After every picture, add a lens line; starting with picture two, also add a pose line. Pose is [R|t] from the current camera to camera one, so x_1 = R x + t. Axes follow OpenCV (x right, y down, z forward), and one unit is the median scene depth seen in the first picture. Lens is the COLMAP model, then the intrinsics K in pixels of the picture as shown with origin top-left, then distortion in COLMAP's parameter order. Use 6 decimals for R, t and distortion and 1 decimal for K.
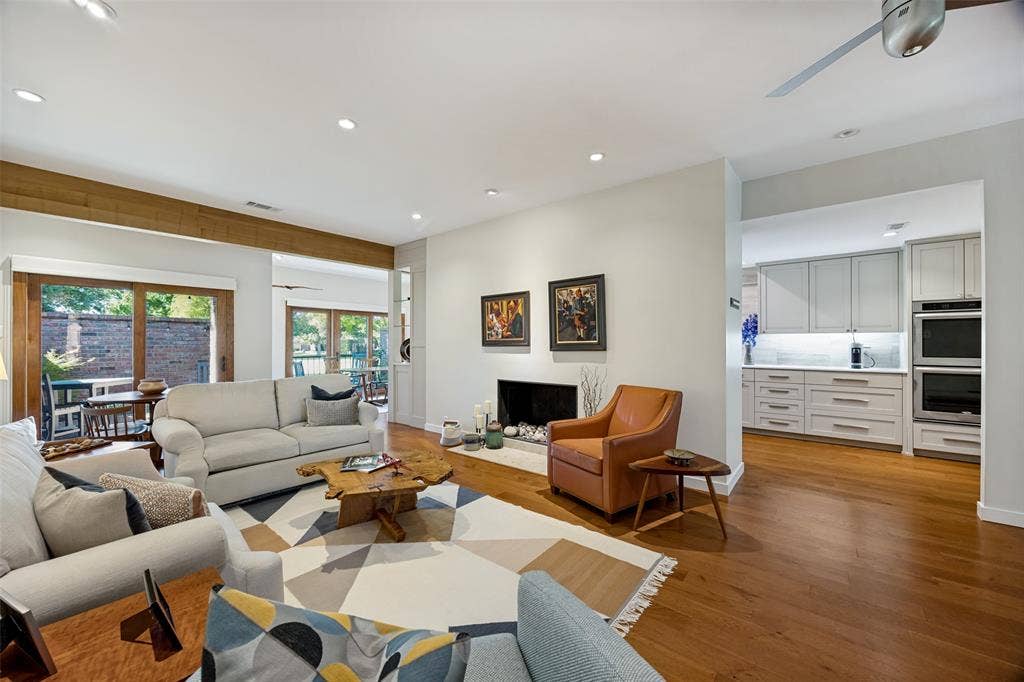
lens RADIAL K [[383.1, 0, 505.8], [0, 383.1, 343.7], [0, 0, 1]] dist [-0.003043, -0.000279]
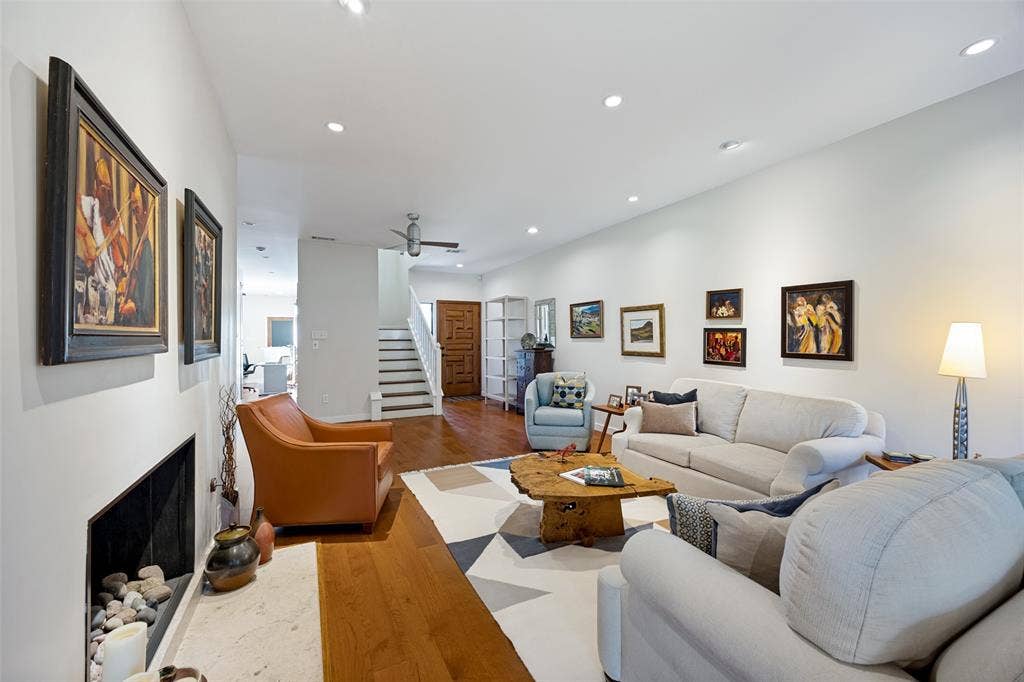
lens RADIAL K [[420.3, 0, 514.1], [0, 420.3, 337.5], [0, 0, 1]] dist [0.000230, -0.000018]
pose [[-0.925507, 0.011209, 0.378565, -0.369153], [0.008615, 0.999926, -0.008544, -0.001994], [-0.378632, -0.004646, -0.925535, 1.301045]]
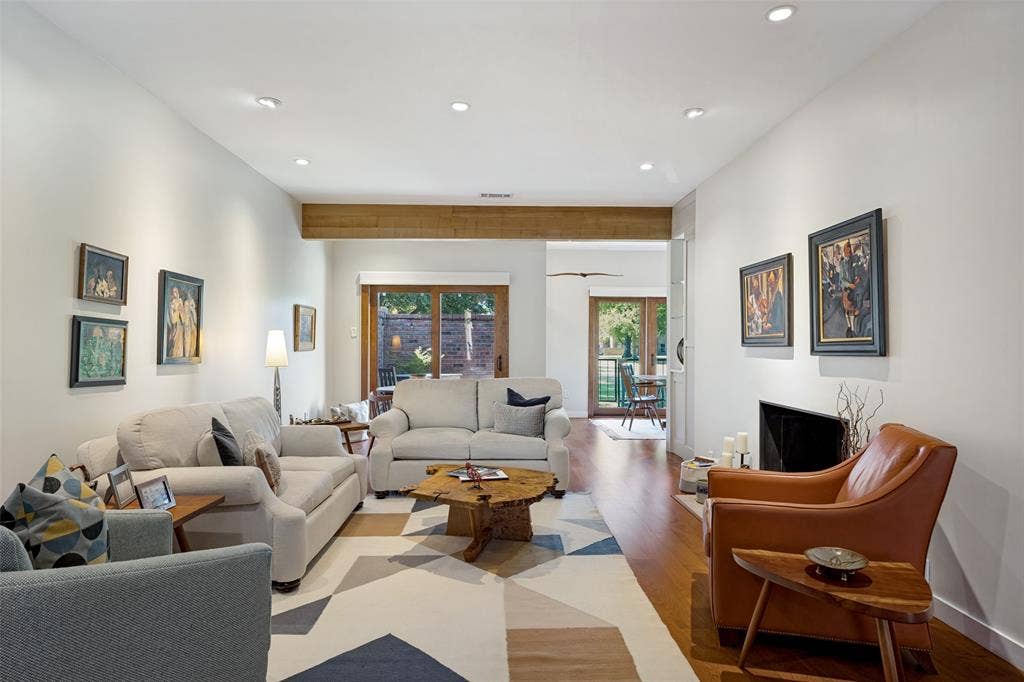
lens RADIAL K [[564.0, 0, 512.0], [0, 564.0, 343.8], [0, 0, 1]] dist [0.003759, 0.000636]
pose [[0.672898, 0.003961, -0.739725, 0.444869], [-0.002975, 0.999992, 0.002648, 0.000802], [0.739729, 0.000419, 0.672904, 0.106353]]
